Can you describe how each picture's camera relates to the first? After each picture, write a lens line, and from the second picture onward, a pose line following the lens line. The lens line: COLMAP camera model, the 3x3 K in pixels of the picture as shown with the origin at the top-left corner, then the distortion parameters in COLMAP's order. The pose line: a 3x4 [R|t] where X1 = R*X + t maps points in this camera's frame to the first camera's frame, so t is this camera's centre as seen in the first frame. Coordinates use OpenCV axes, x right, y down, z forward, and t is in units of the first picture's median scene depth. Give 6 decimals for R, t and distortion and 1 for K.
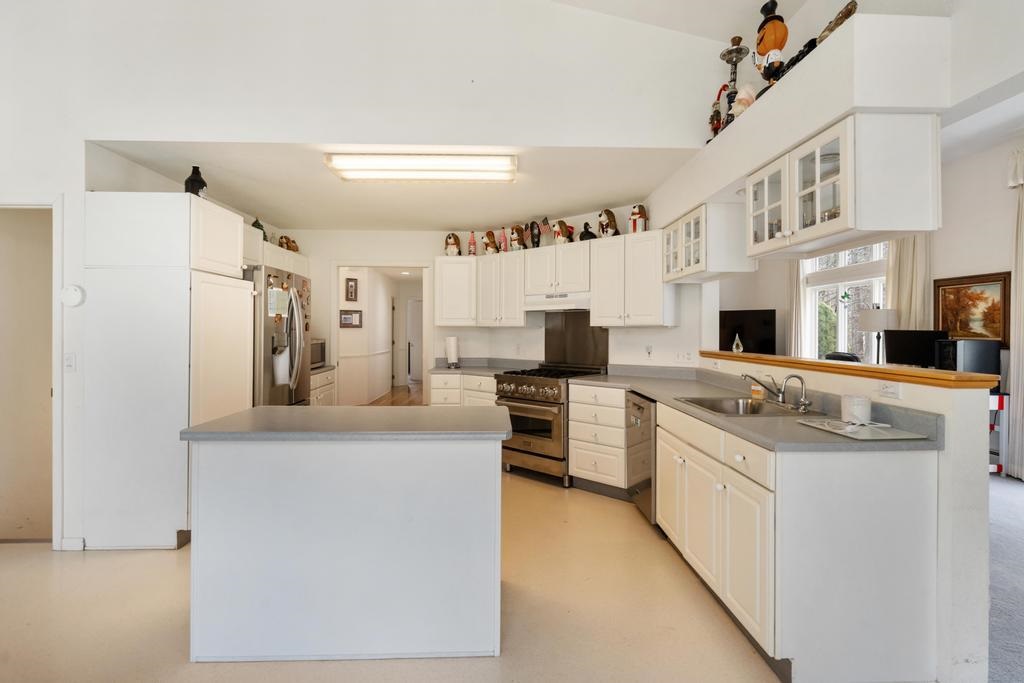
lens RADIAL K [[497.2, 0, 518.3], [0, 497.2, 329.8], [0, 0, 1]] dist [-0.009690, 0.002700]
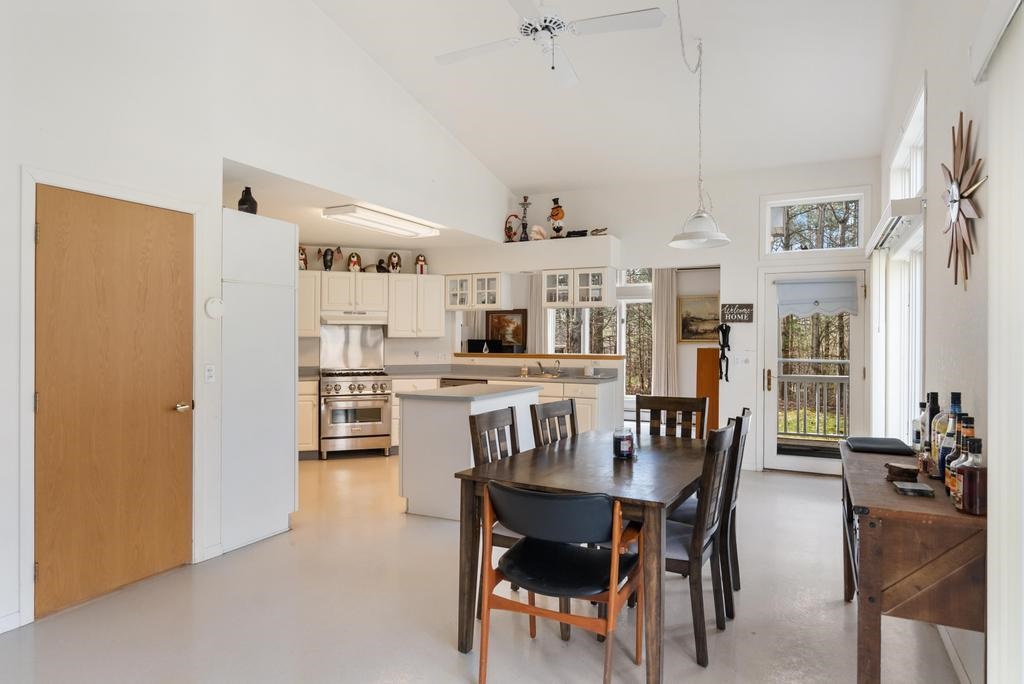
lens RADIAL K [[602.6, 0, 522.5], [0, 602.6, 333.8], [0, 0, 1]] dist [0.002087, 0.001644]
pose [[0.470483, 0.007549, 0.882377, -1.098622], [-0.003800, 0.999971, -0.006529, -0.006673], [-0.882401, -0.000281, 0.470499, -0.093523]]
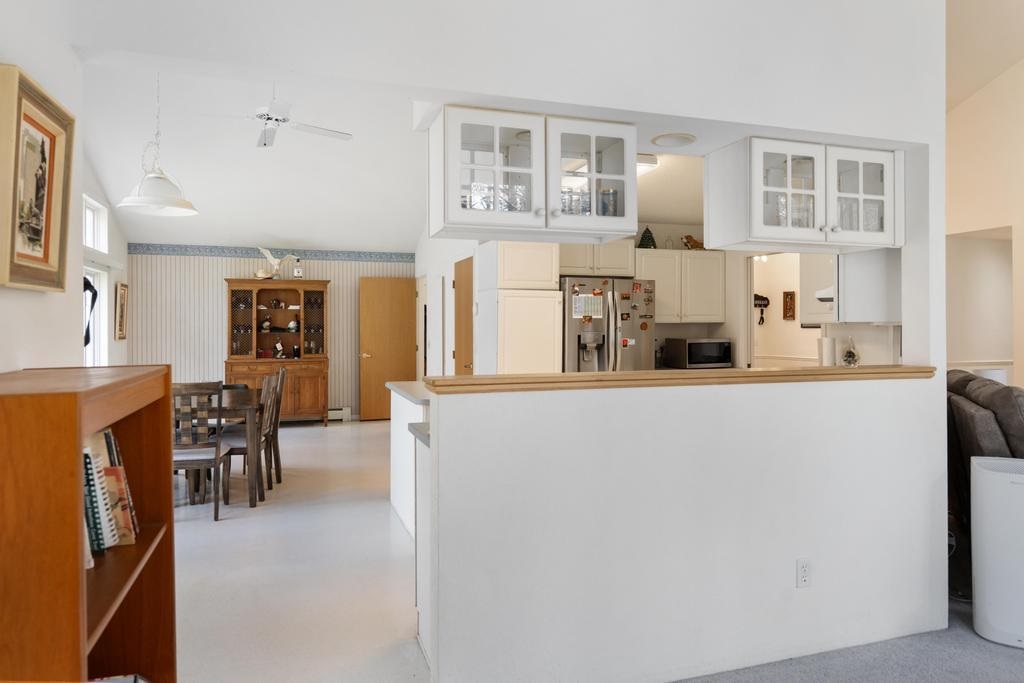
lens RADIAL K [[685.3, 0, 514.9], [0, 685.3, 330.7], [0, 0, 1]] dist [0.009950, -0.000702]
pose [[0.276424, 0.002436, -0.961033, 0.901070], [0.003698, 0.999987, 0.003599, -0.002110], [0.961029, -0.004549, 0.276412, 0.318139]]
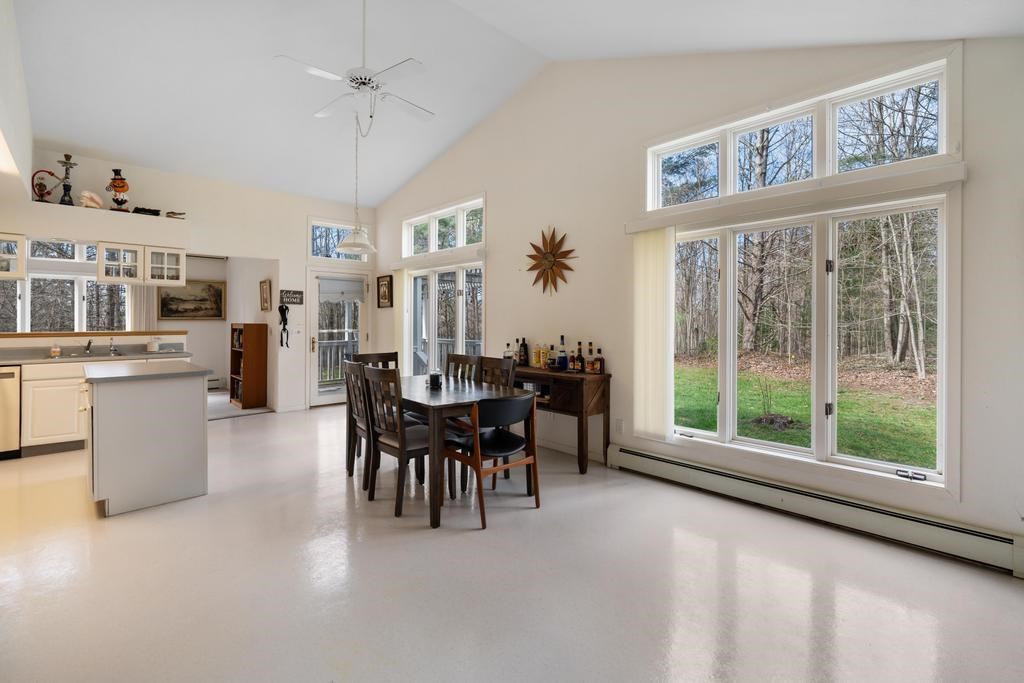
lens RADIAL K [[457.4, 0, 505.6], [0, 457.4, 318.8], [0, 0, 1]] dist [0.002046, -0.000554]
pose [[-0.648318, 0.000592, 0.761369, -1.175191], [-0.002788, 0.999991, -0.003152, 0.005218], [-0.761365, -0.004166, -0.648311, 0.548182]]
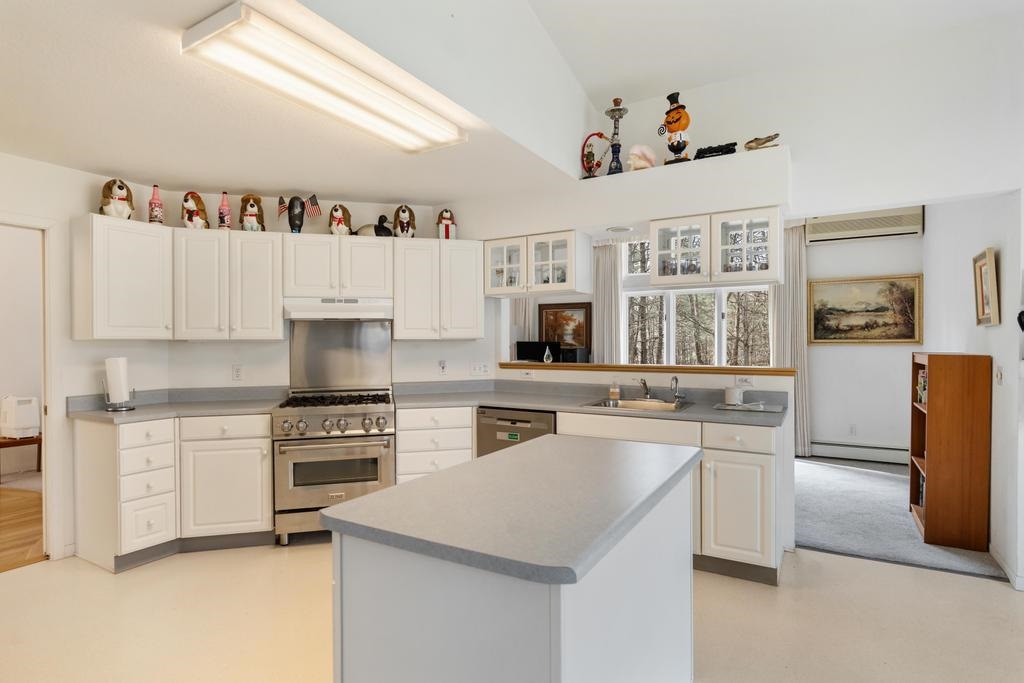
lens RADIAL K [[525.3, 0, 516.9], [0, 525.3, 344.2], [0, 0, 1]] dist [-0.003126, 0.001459]
pose [[0.540434, -0.009848, 0.841329, -0.481937], [0.004042, 0.999950, 0.009108, -0.005883], [-0.841377, -0.001521, 0.540447, 0.328199]]
